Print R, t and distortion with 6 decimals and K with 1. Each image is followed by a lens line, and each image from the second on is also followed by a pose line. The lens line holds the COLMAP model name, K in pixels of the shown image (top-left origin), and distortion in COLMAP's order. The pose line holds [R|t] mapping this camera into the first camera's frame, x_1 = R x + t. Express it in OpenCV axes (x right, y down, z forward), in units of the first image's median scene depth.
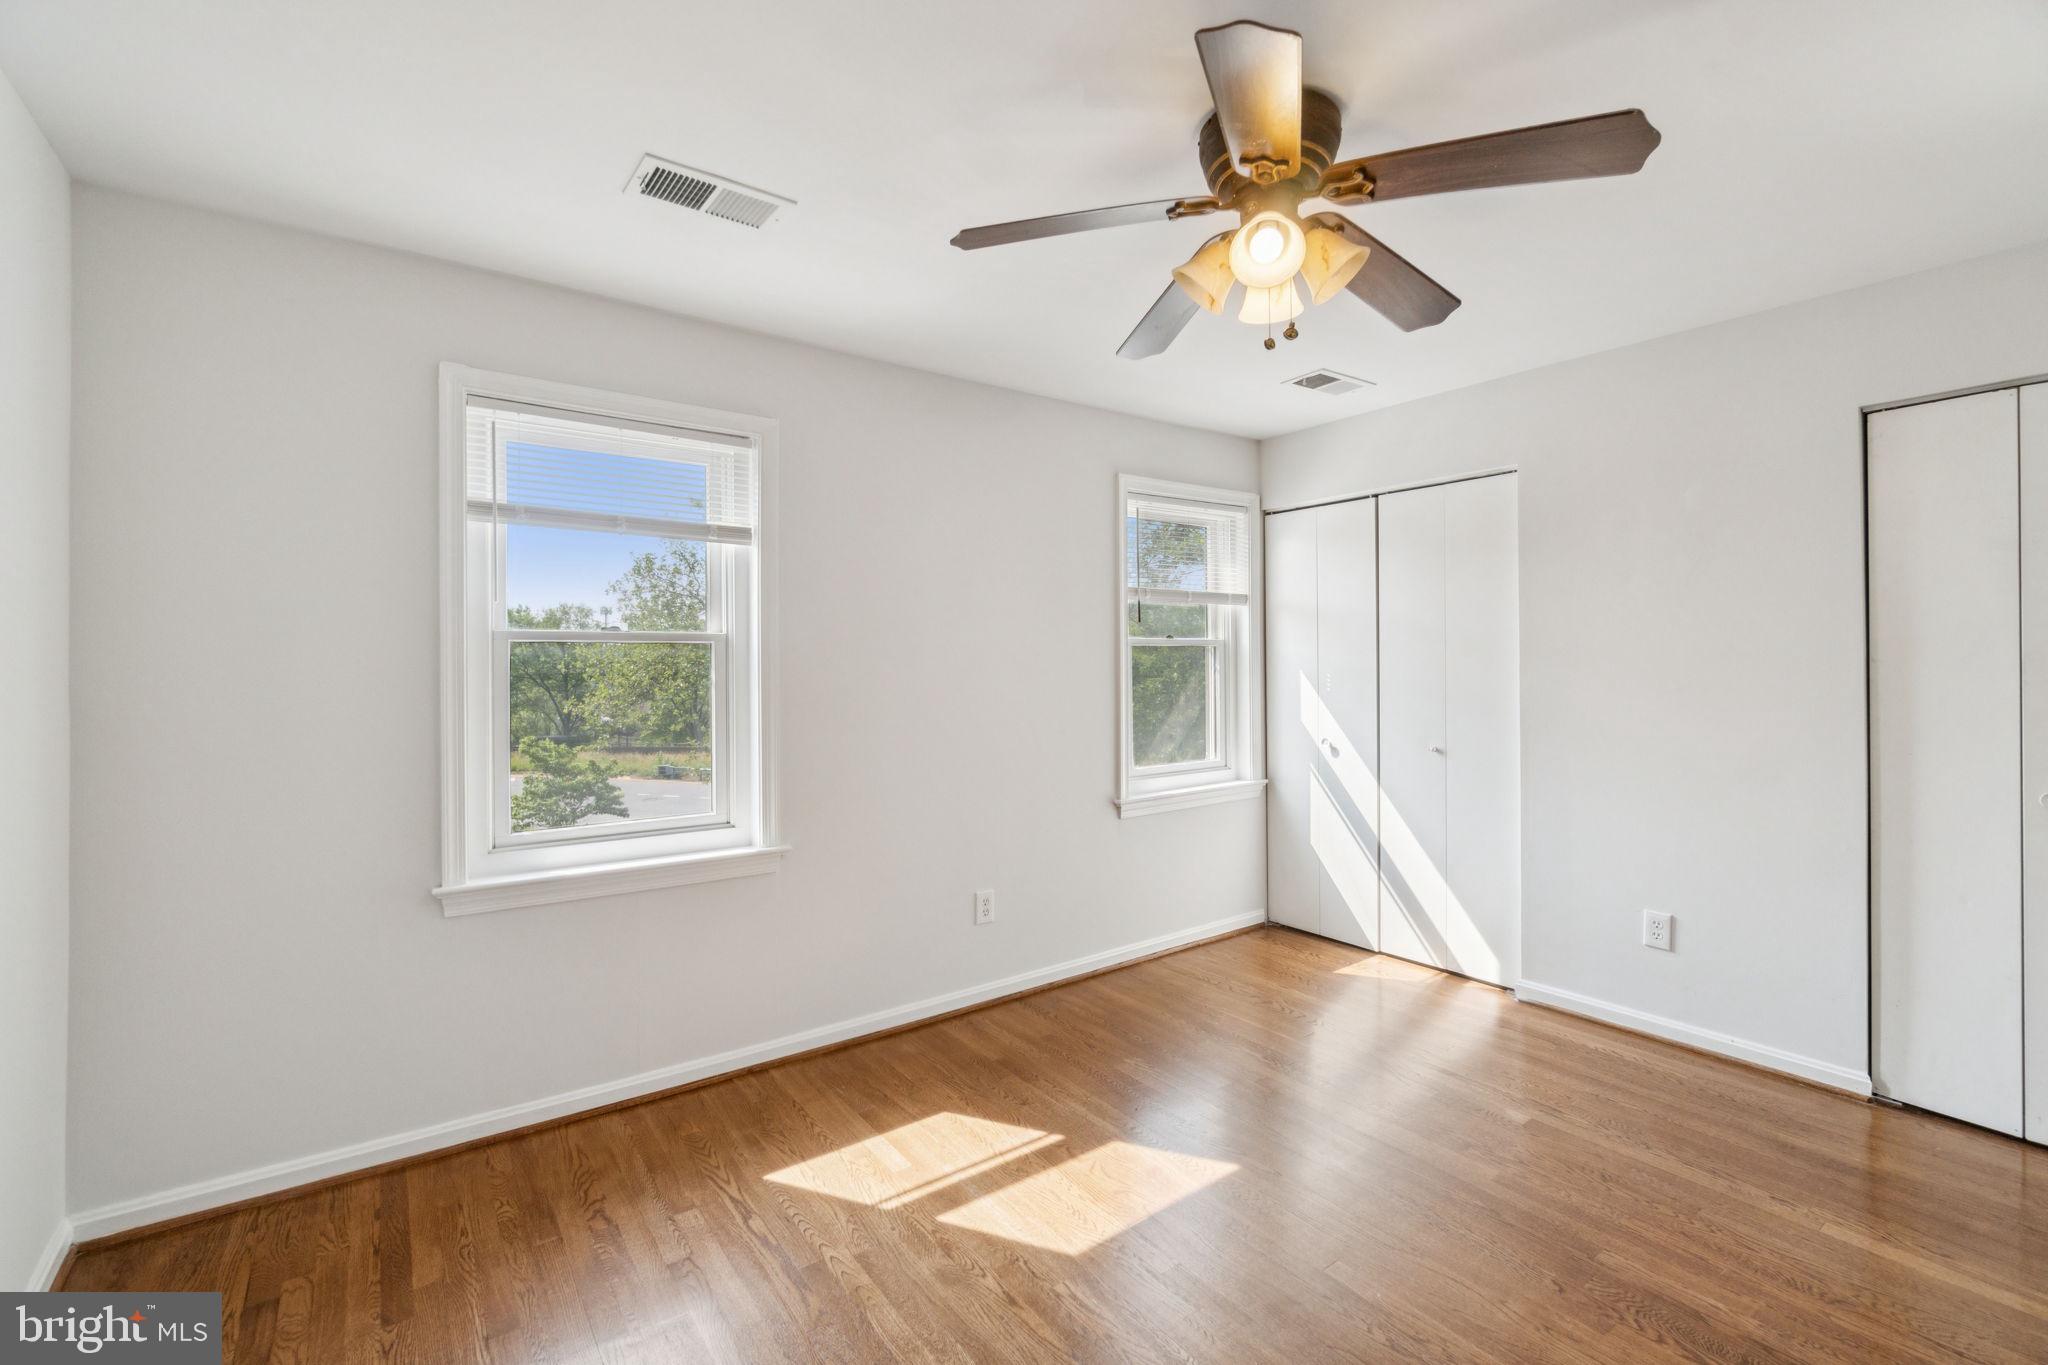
lens RADIAL K [[885.7, 0, 1010.1], [0, 885.7, 661.7], [0, 0, 1]] dist [-0.001115, -0.000058]
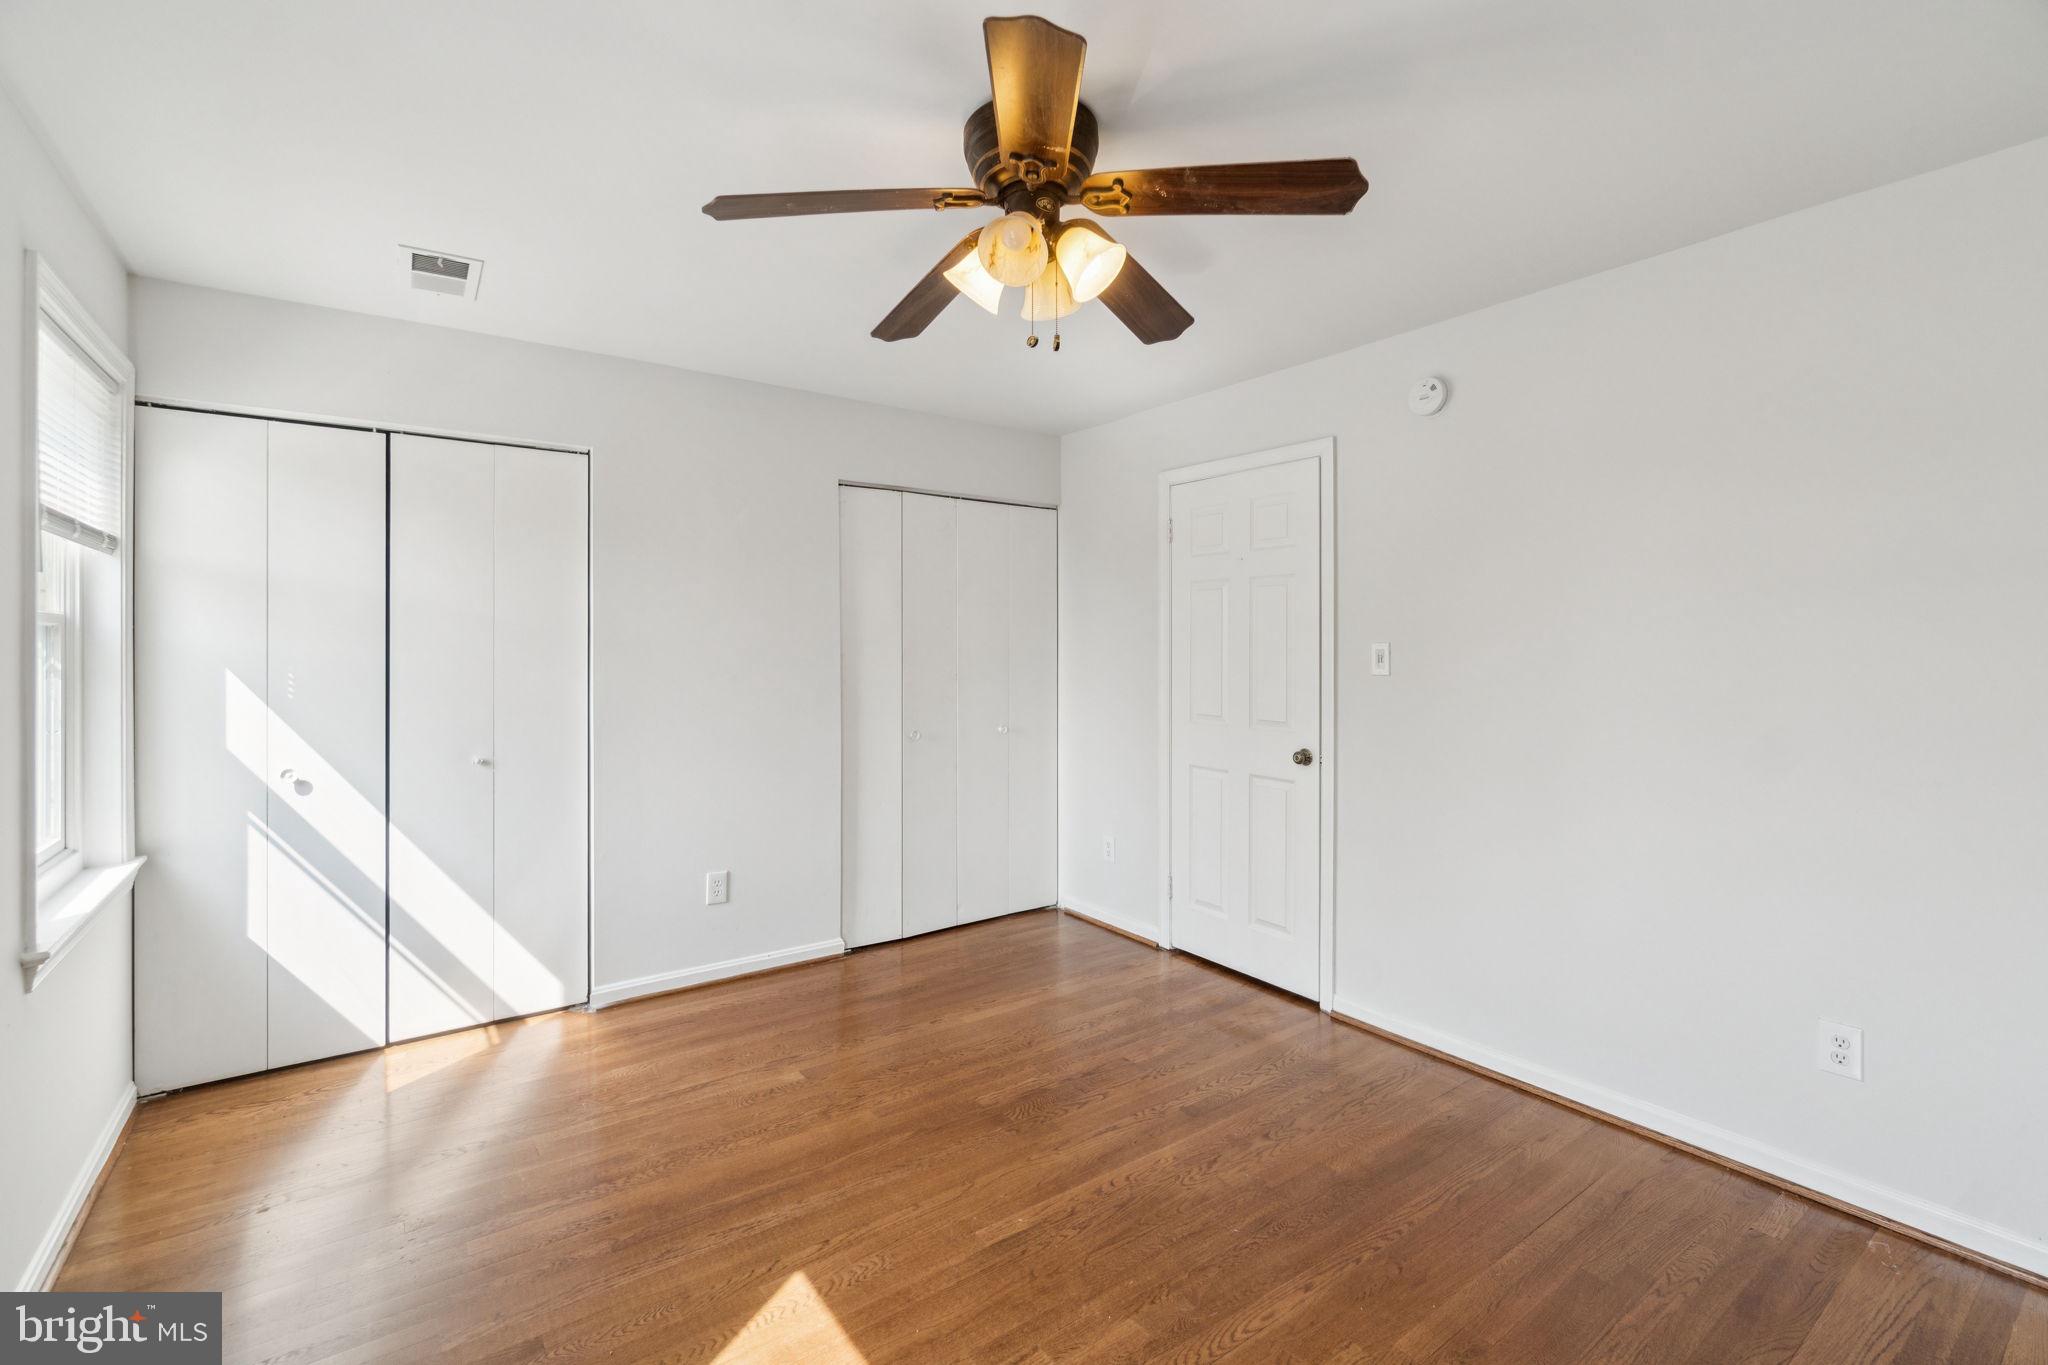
lens RADIAL K [[892.0, 0, 1017.2], [0, 892.0, 653.6], [0, 0, 1]] dist [0.000715, 0.000014]
pose [[-0.000343, 0.003307, 0.999994, -0.379058], [0.000032, 0.999995, -0.003307, 0.000750], [-1.000000, 0.000030, -0.000343, 0.531648]]
